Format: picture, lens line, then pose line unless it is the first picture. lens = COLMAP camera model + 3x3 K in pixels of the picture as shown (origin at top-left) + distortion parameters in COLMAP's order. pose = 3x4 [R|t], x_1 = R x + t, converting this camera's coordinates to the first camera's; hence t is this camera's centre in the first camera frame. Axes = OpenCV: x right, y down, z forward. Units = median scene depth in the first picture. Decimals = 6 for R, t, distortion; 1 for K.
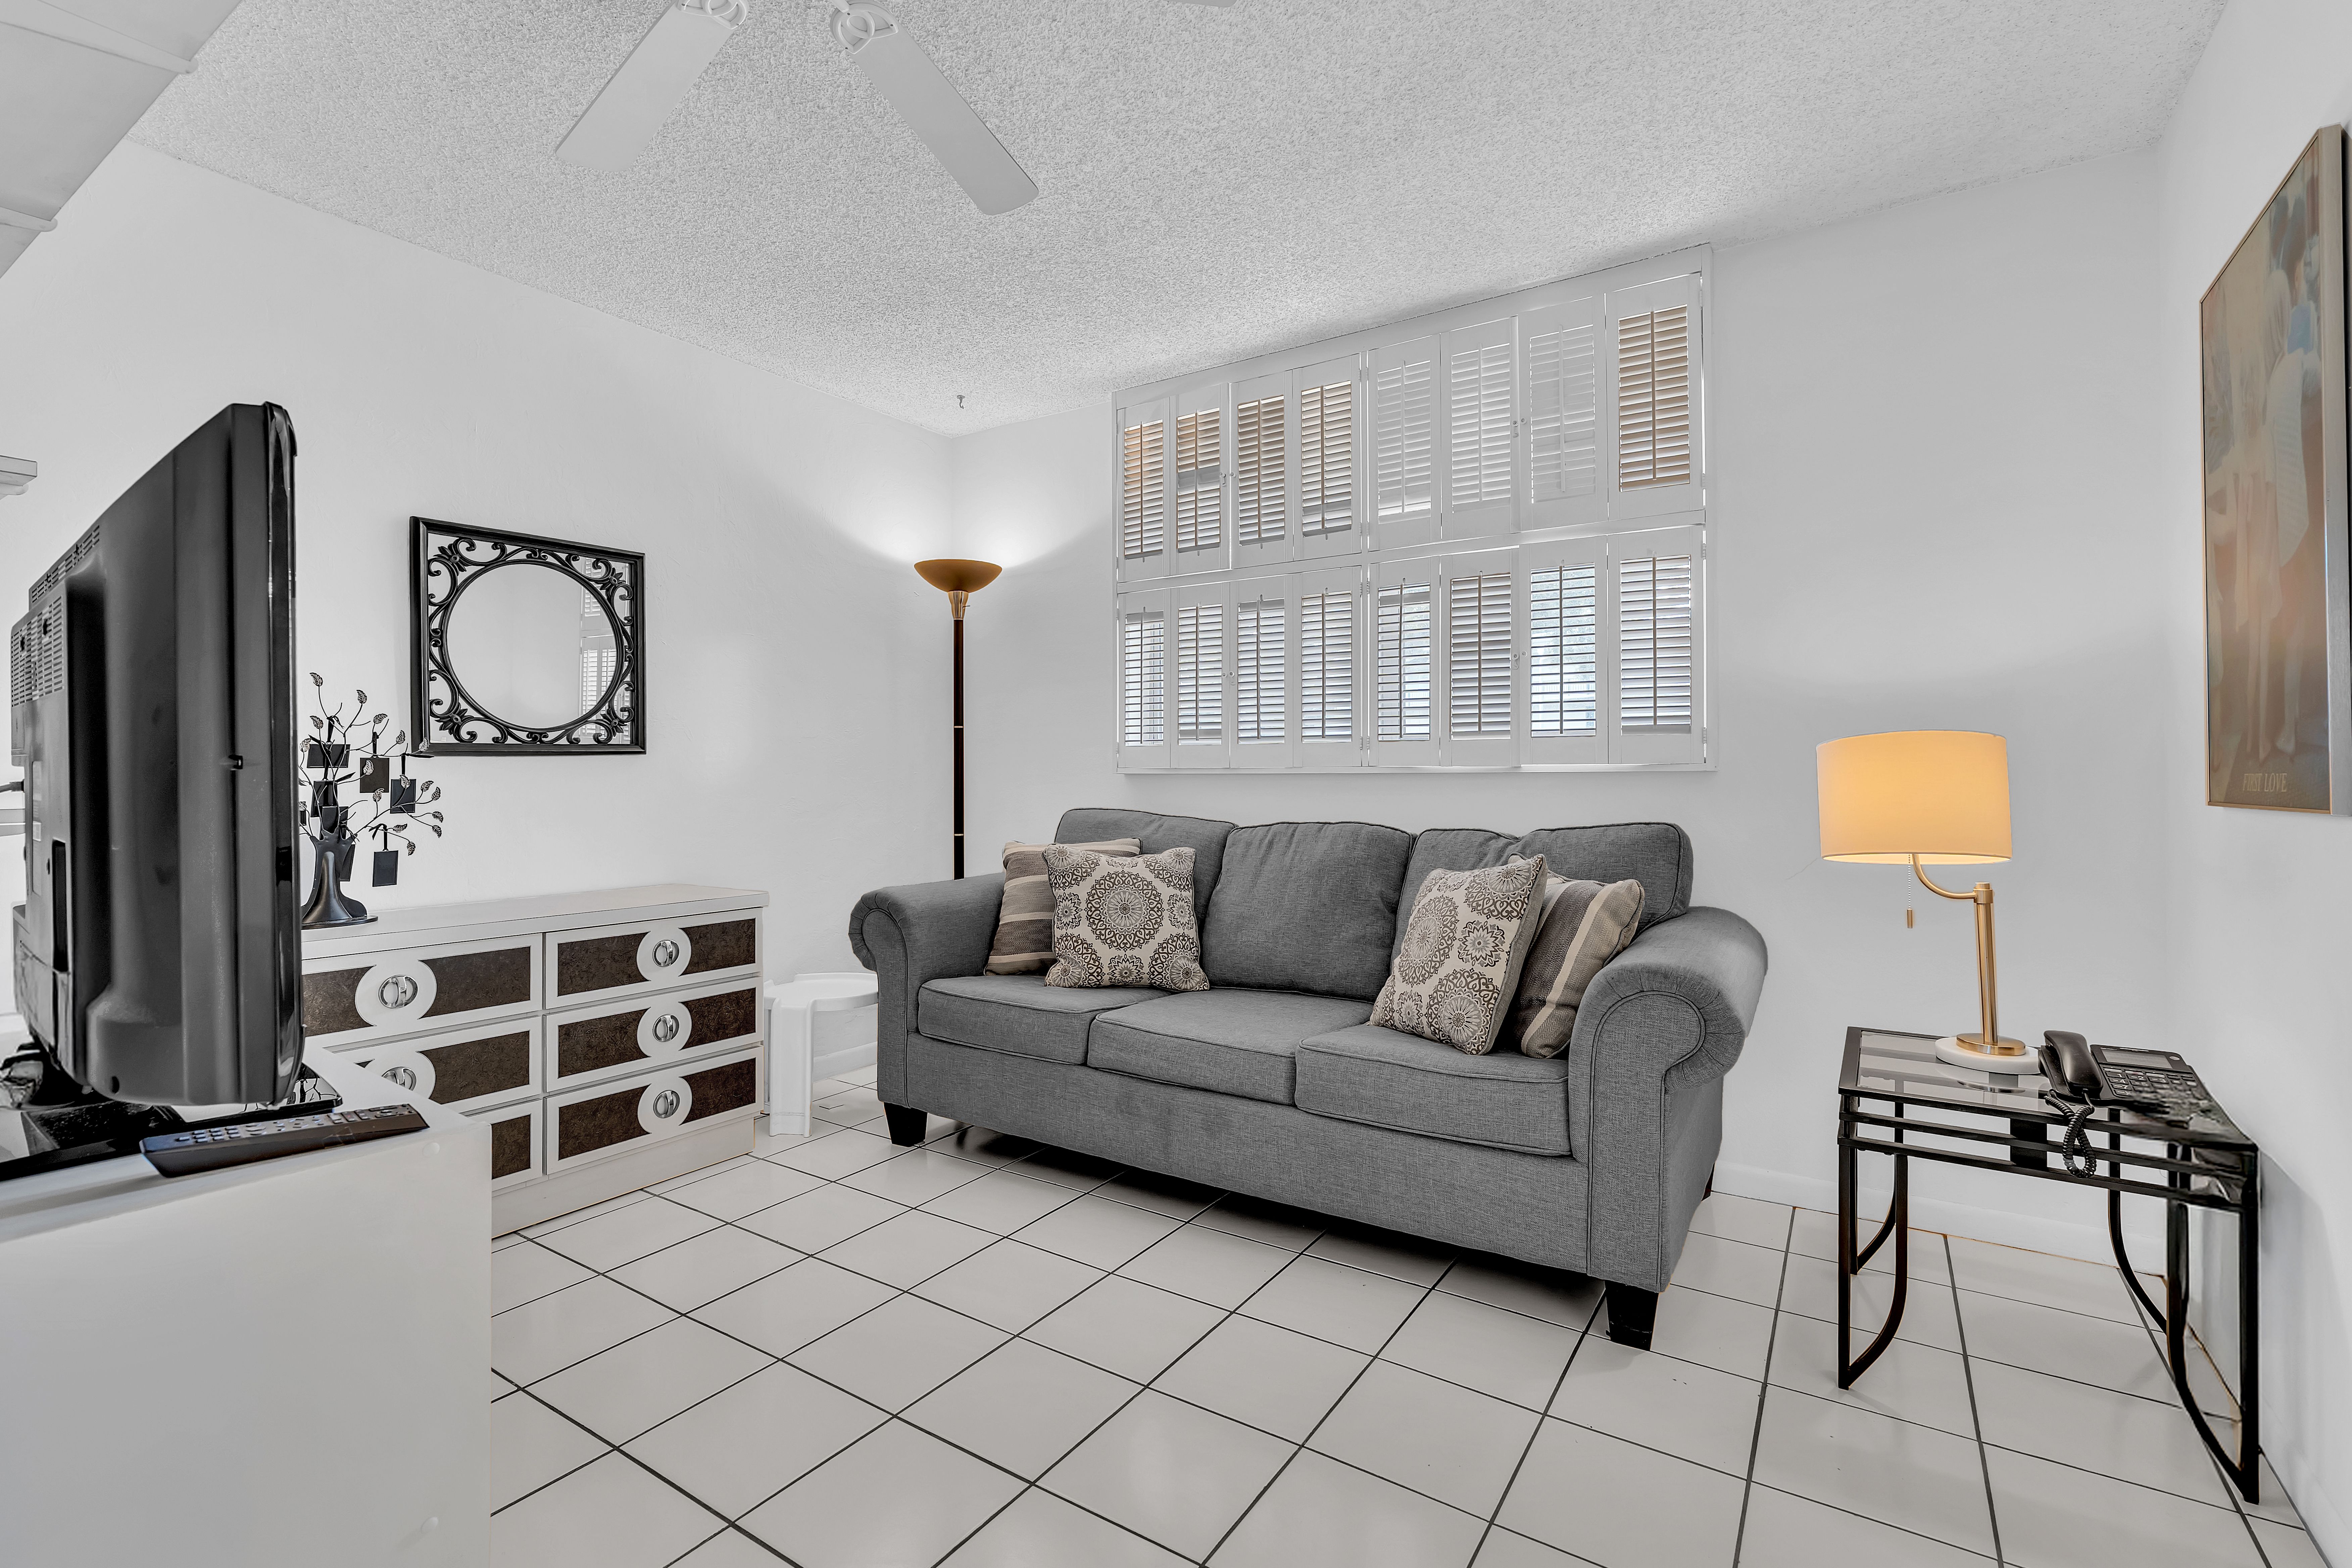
lens RADIAL K [[1059.0, 0, 1173.0], [0, 1059.0, 772.8], [0, 0, 1]] dist [-0.007892, 0.003865]
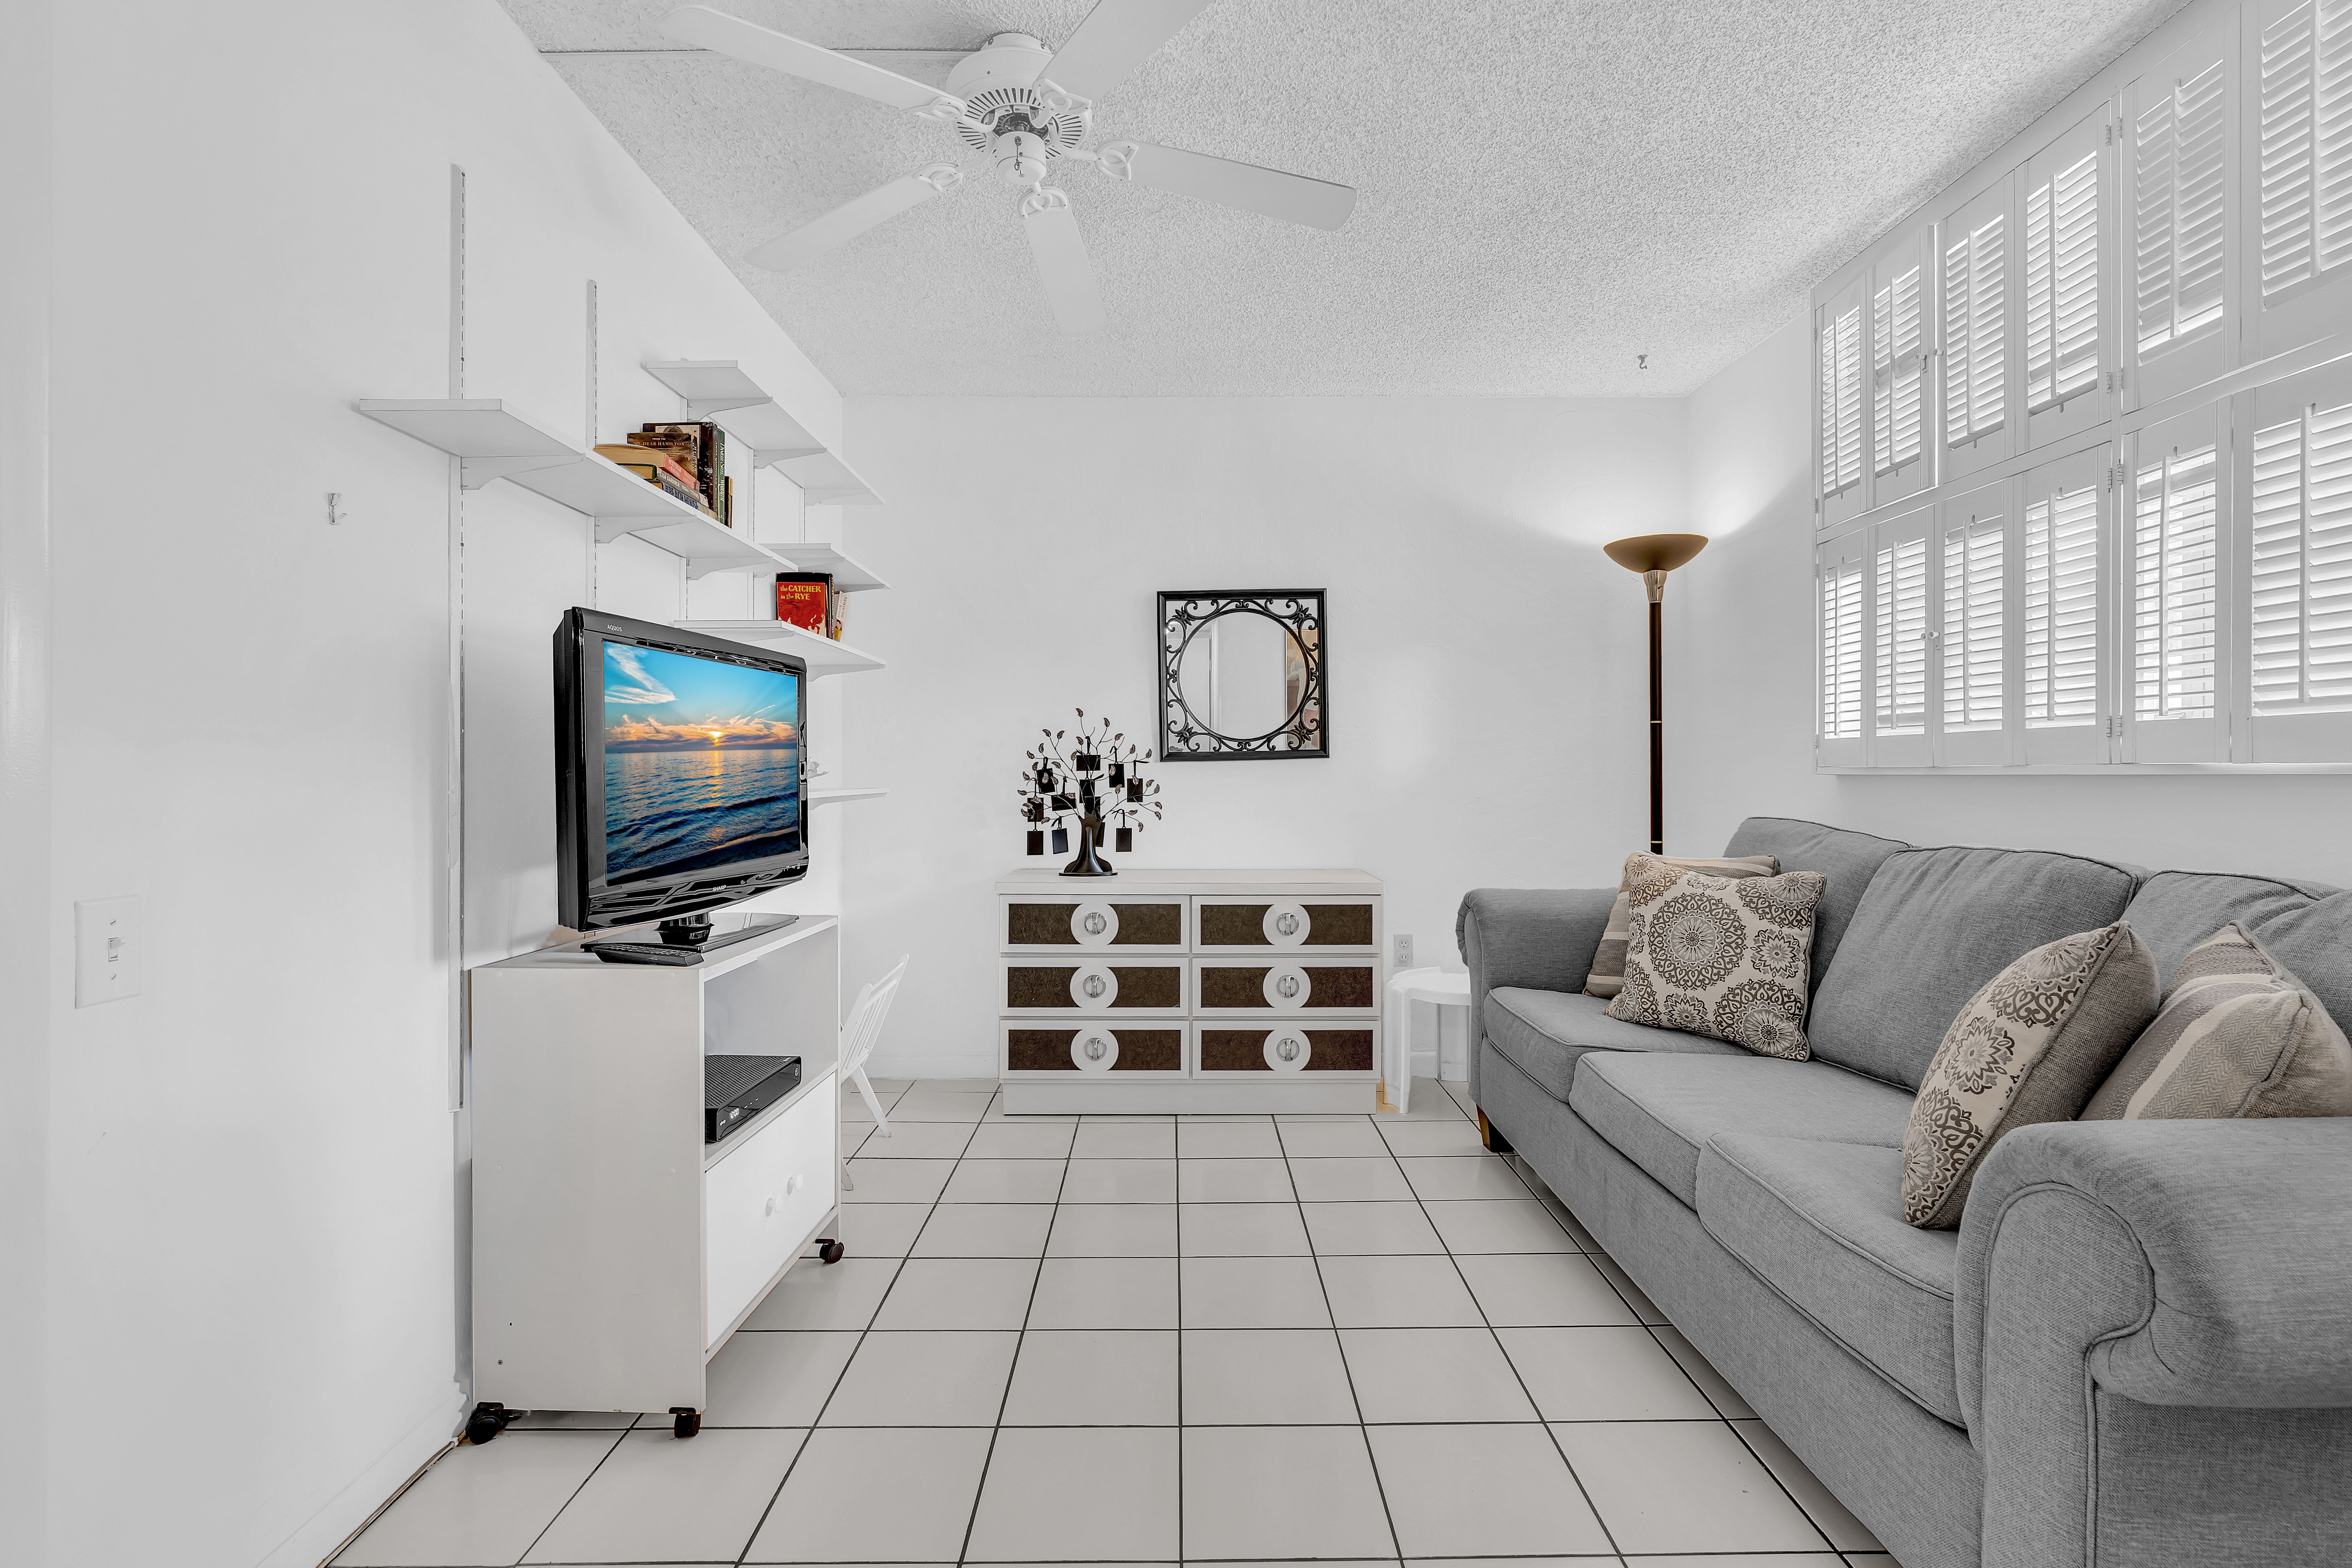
lens RADIAL K [[1059.0, 0, 1173.0], [0, 1059.0, 776.2], [0, 0, 1]] dist [-0.007892, 0.003865]
pose [[0.555645, 0.002968, -0.831414, 0.422064], [0.002205, 0.999985, 0.005044, -0.003446], [0.831417, -0.004636, 0.555630, 0.212182]]
